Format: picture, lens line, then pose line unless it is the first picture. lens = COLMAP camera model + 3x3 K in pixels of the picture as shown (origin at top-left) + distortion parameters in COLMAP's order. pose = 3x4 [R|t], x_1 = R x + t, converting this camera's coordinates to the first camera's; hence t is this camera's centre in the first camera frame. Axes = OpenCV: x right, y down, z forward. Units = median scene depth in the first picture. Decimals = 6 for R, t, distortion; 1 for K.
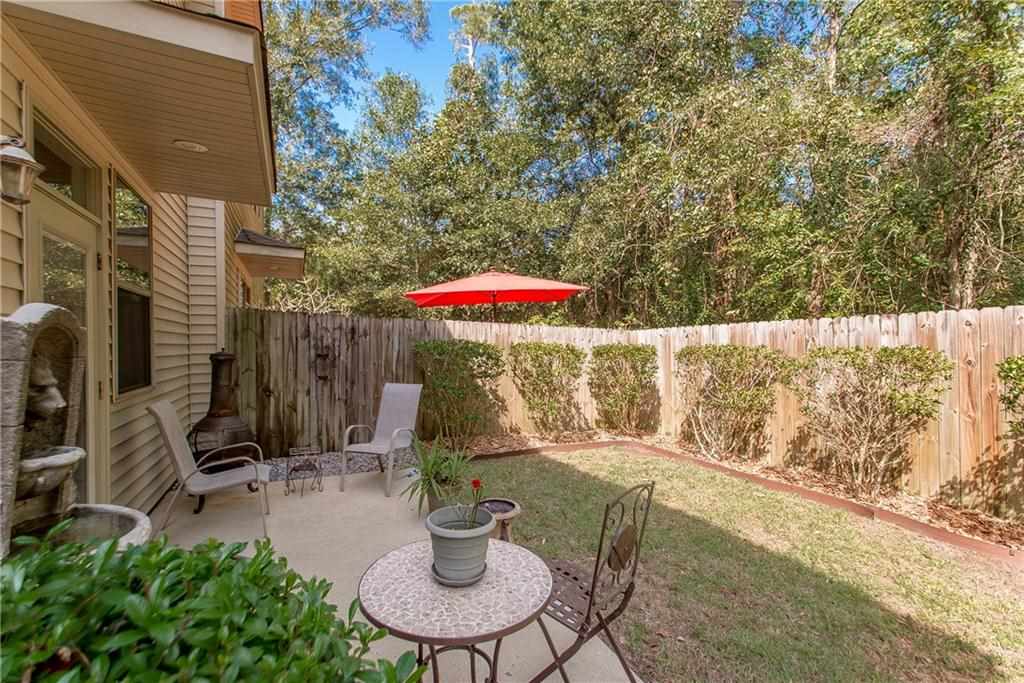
lens RADIAL K [[445.5, 0, 512.0], [0, 445.5, 341.5], [0, 0, 1]] dist [0.000347, -0.000072]
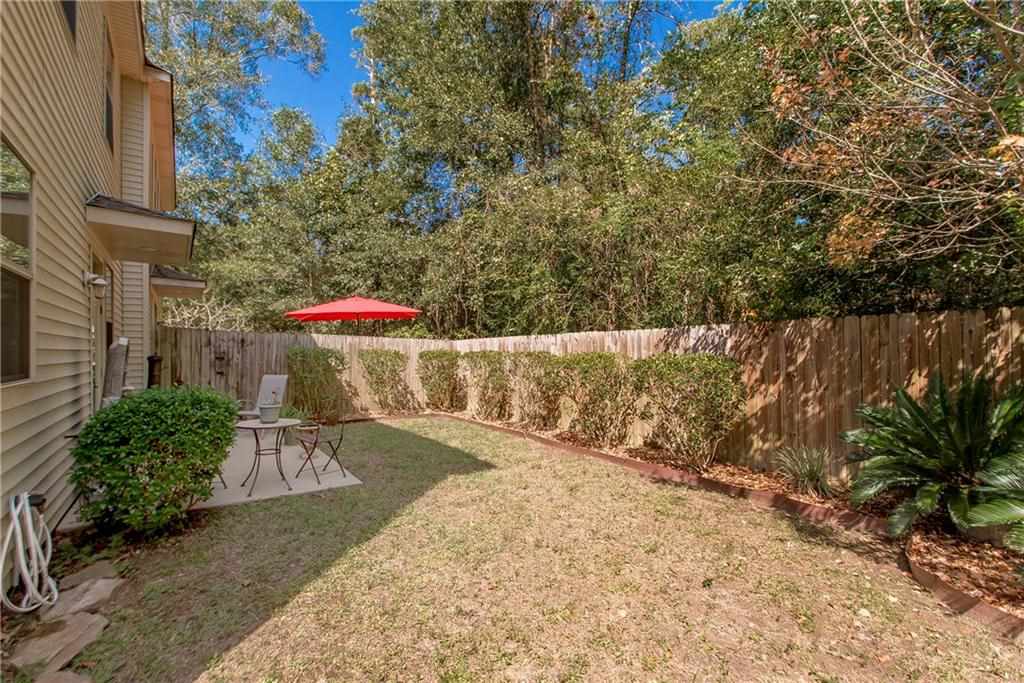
lens RADIAL K [[460.2, 0, 512.0], [0, 460.2, 341.5], [0, 0, 1]] dist [0.013148, 0.000117]
pose [[0.986047, 0.001708, 0.166461, 0.217198], [0.000068, 0.999943, -0.010662, -0.005656], [-0.166470, 0.010525, 0.985990, -0.534362]]
